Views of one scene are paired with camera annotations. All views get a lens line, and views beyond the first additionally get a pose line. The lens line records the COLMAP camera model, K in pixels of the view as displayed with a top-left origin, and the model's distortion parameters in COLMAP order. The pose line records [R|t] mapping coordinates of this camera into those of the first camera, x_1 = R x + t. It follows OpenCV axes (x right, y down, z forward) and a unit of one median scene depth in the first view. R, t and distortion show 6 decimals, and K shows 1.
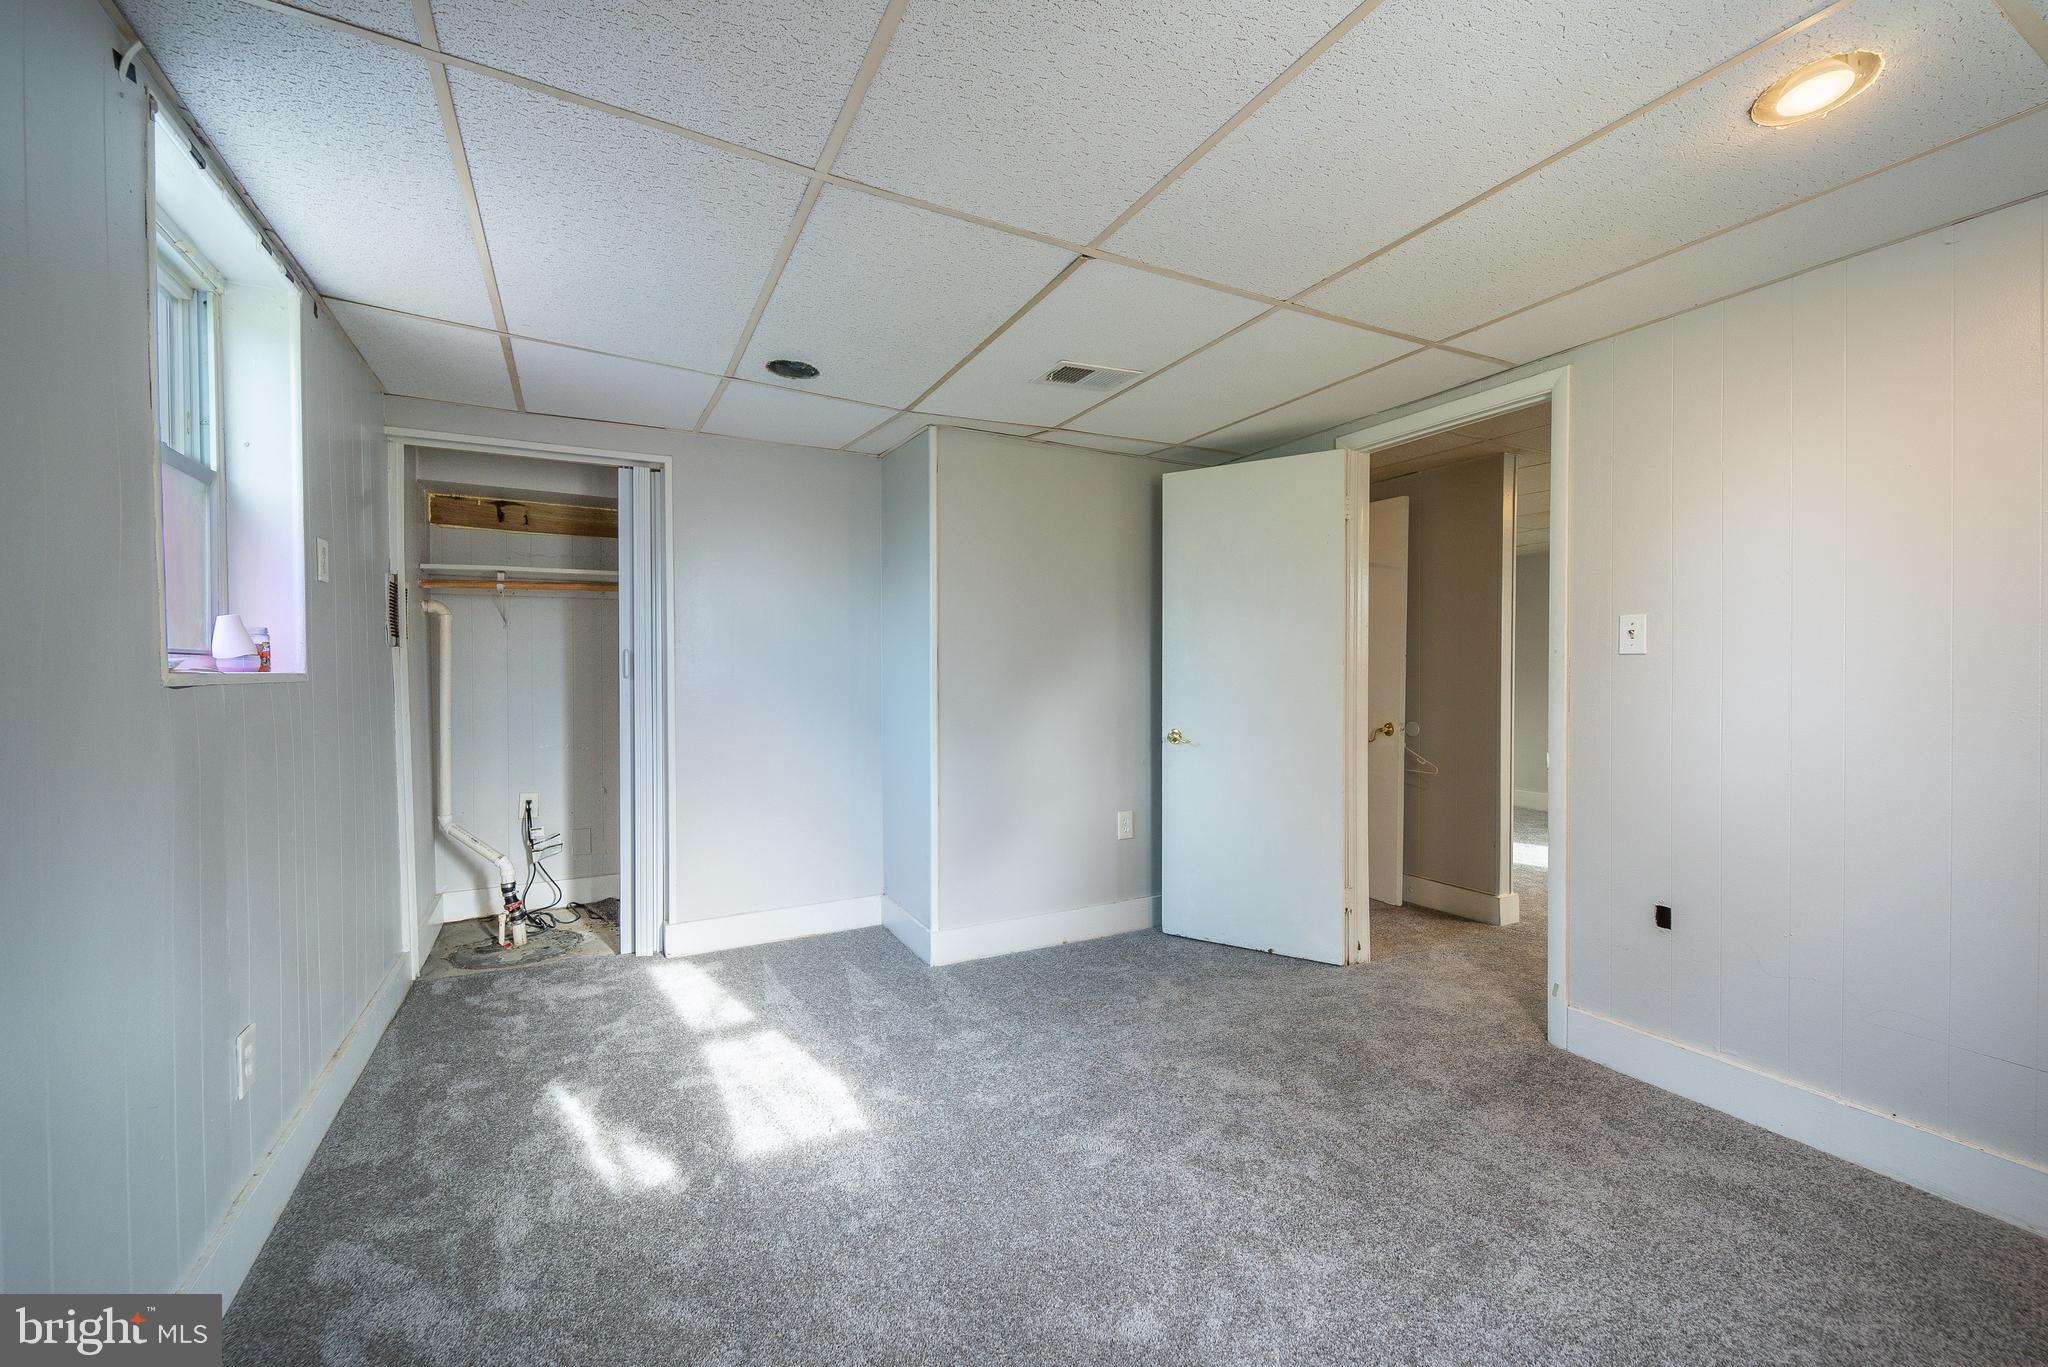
lens RADIAL K [[830.4, 0, 1024.0], [0, 830.4, 683.5], [0, 0, 1]] dist [-0.001933, -0.000346]
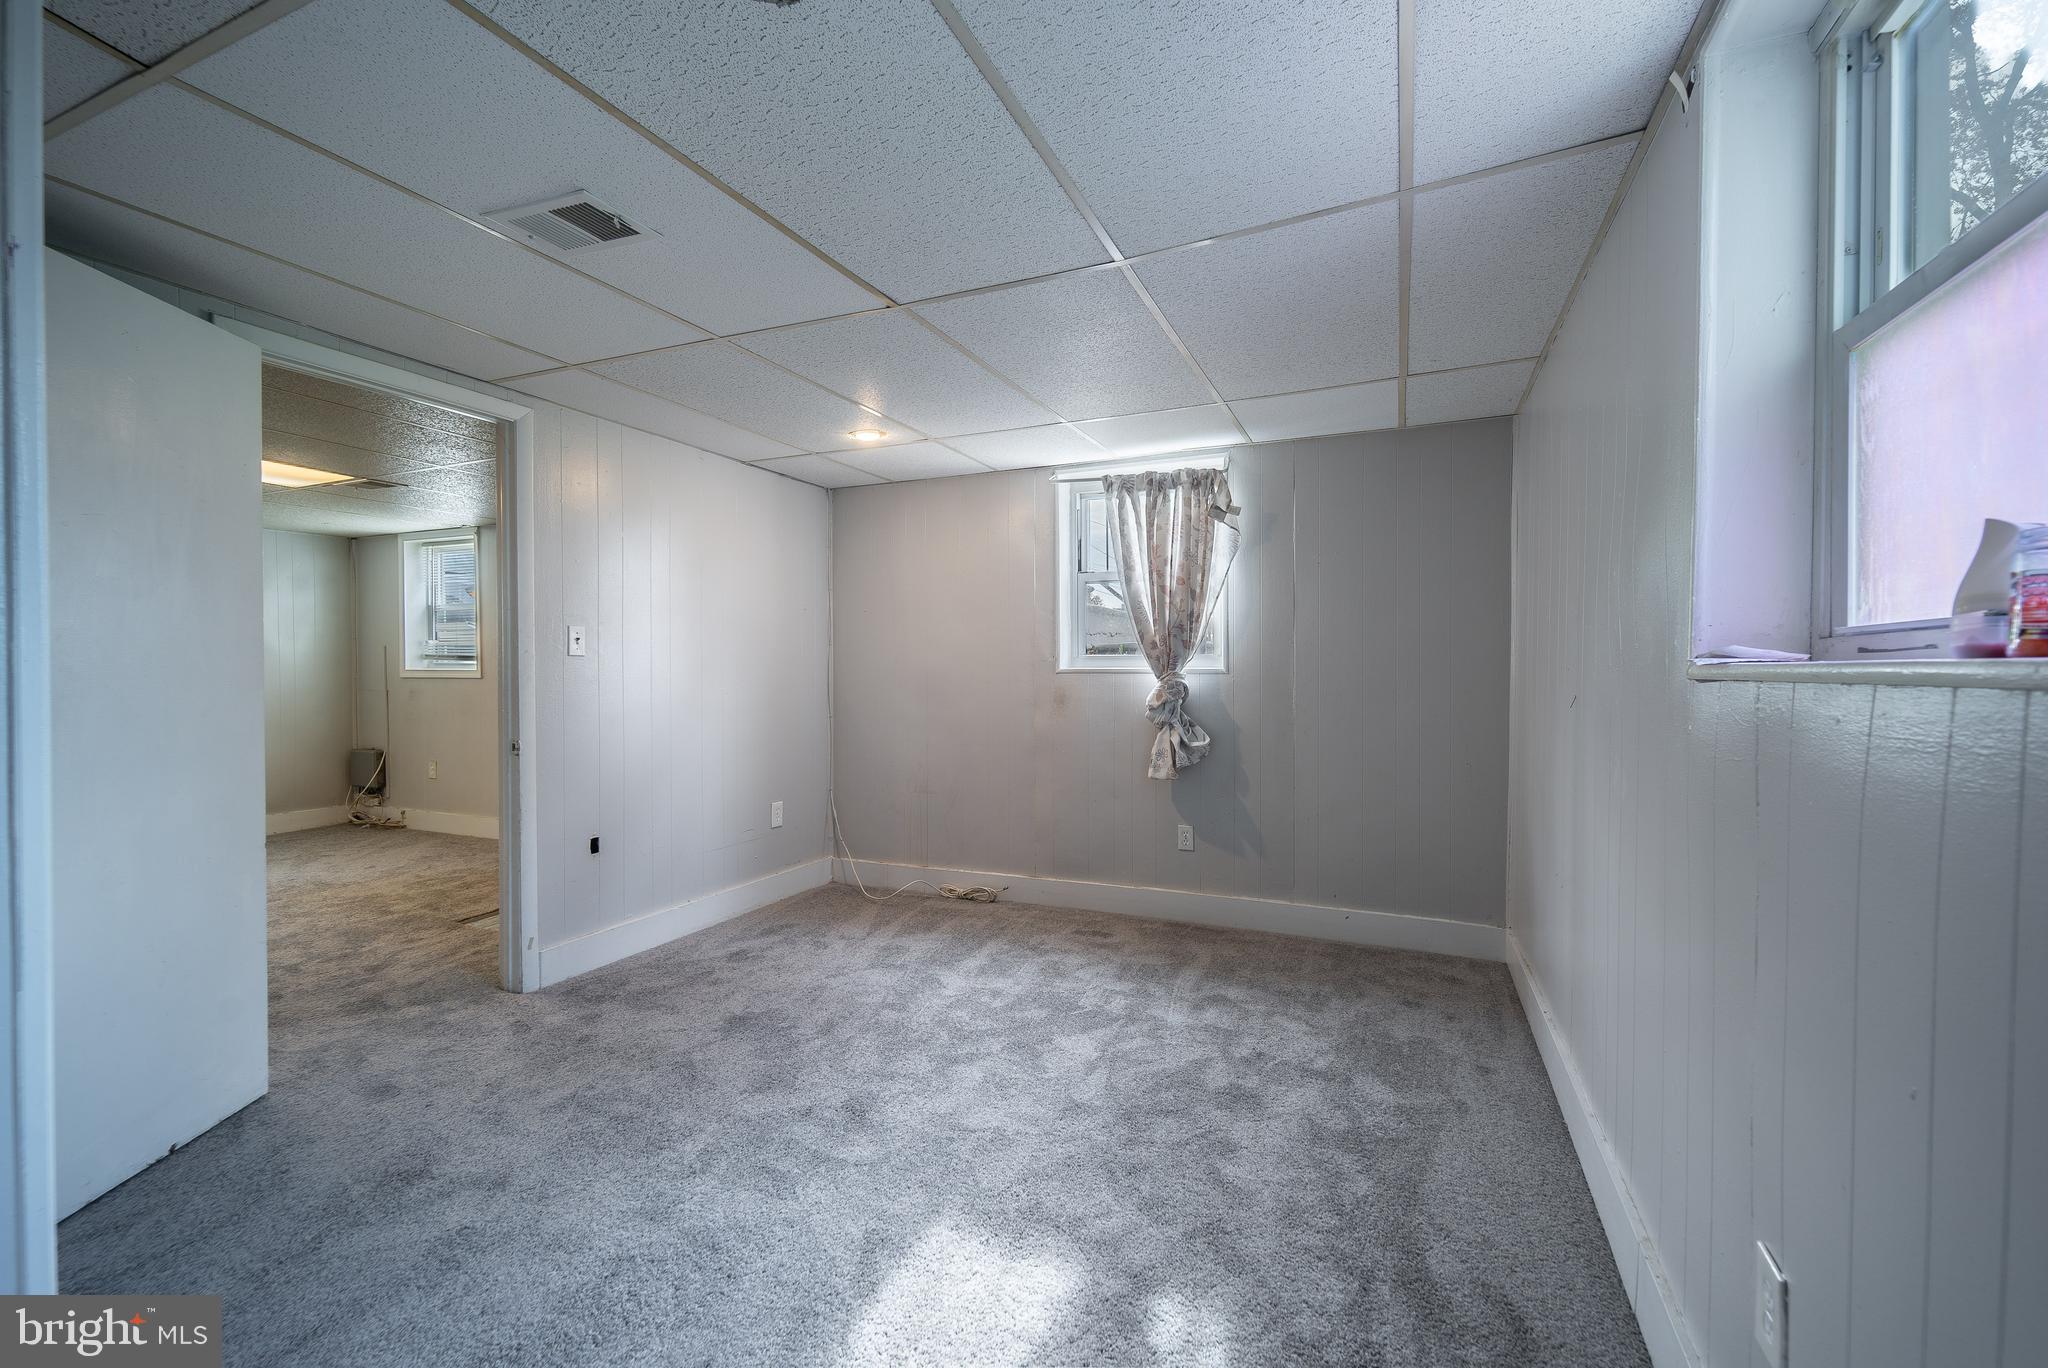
lens RADIAL K [[830.4, 0, 1024.0], [0, 830.4, 684.0], [0, 0, 1]] dist [-0.001933, -0.000346]
pose [[-0.617537, -0.006724, 0.786513, -0.745909], [0.011774, 0.999772, 0.017791, -0.005709], [-0.786453, 0.020247, -0.617318, 1.247147]]
